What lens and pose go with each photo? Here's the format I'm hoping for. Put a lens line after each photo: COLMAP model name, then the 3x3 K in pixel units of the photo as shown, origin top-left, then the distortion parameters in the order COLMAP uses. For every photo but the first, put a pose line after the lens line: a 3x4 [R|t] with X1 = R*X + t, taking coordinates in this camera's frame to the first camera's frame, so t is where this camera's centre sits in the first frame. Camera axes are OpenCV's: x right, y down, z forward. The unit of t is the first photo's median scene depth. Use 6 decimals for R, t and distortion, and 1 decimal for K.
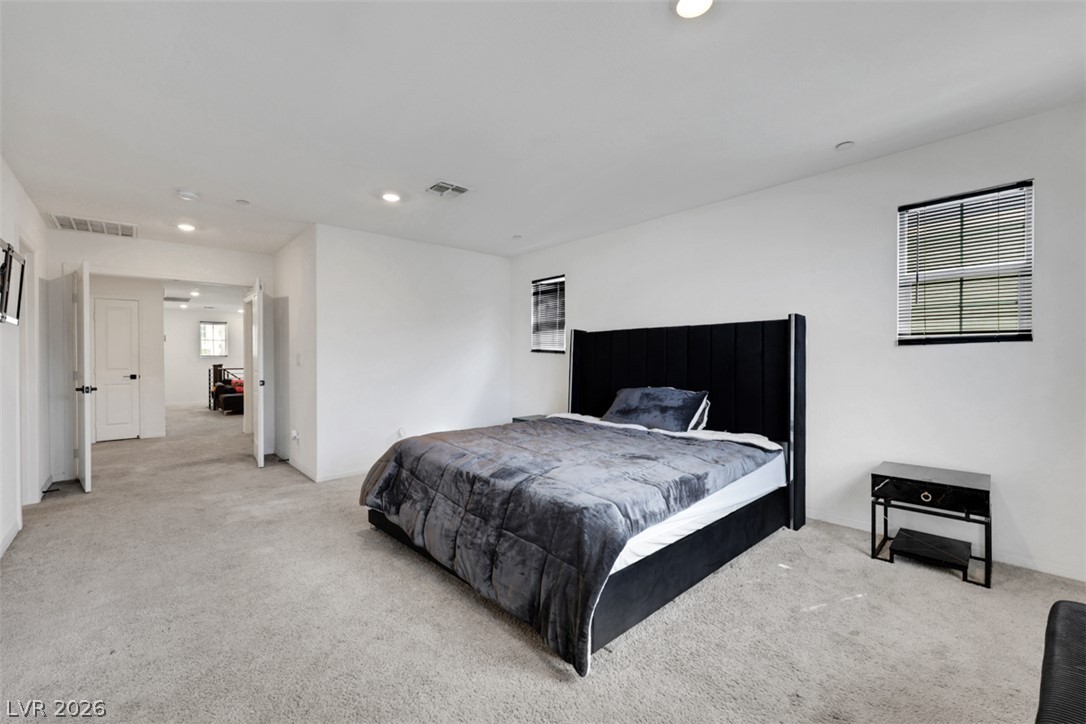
lens RADIAL K [[445.1, 0, 540.3], [0, 445.1, 356.9], [0, 0, 1]] dist [-0.000566, -0.000040]
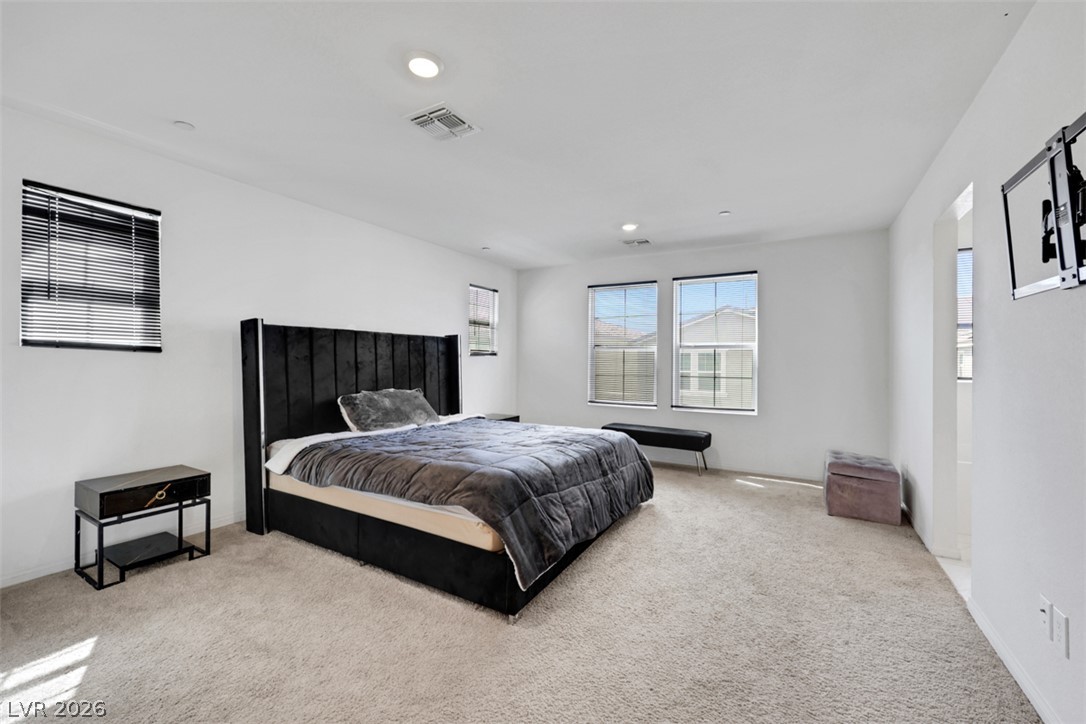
lens RADIAL K [[462.1, 0, 533.0], [0, 462.1, 358.4], [0, 0, 1]] dist [0.011652, -0.000532]
pose [[-0.291347, 0.015300, 0.956495, -0.774263], [-0.002811, 0.999854, -0.016850, 0.010777], [-0.956613, -0.007597, -0.291262, 0.871526]]
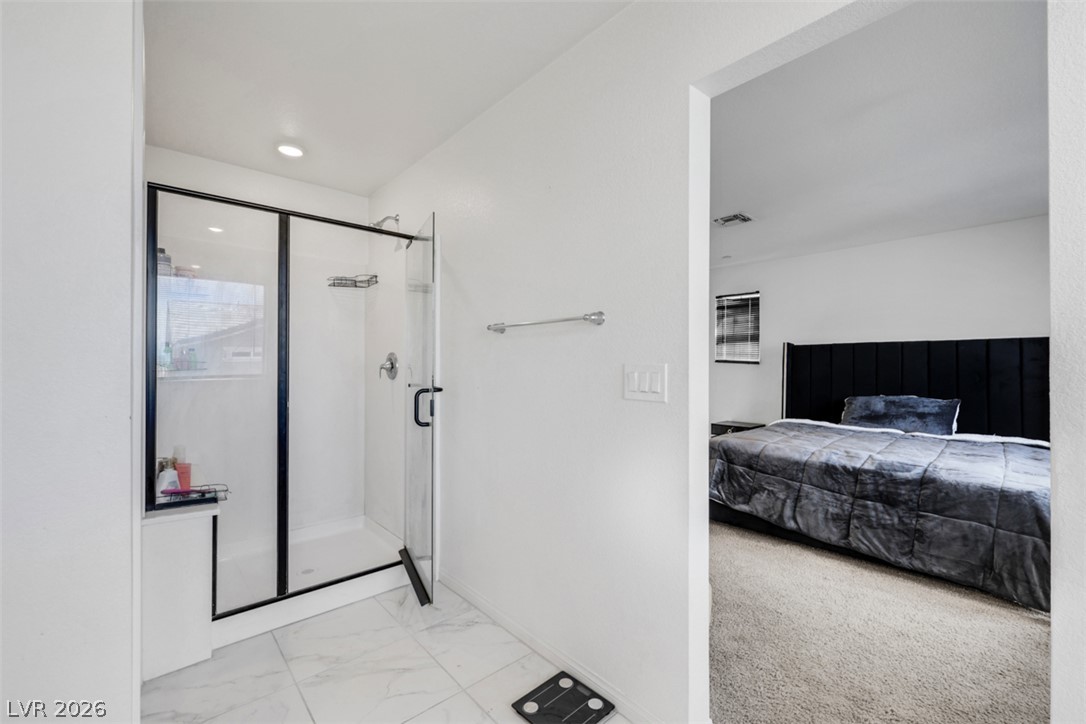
lens RADIAL K [[451.3, 0, 543.0], [0, 451.3, 362.0], [0, 0, 1]] dist [-0.000822, 0.000022]
pose [[0.999958, 0.009068, 0.001174, -0.571998], [-0.009061, 0.999942, -0.005836, -0.001756], [-0.001227, 0.005825, 0.999982, -0.117976]]
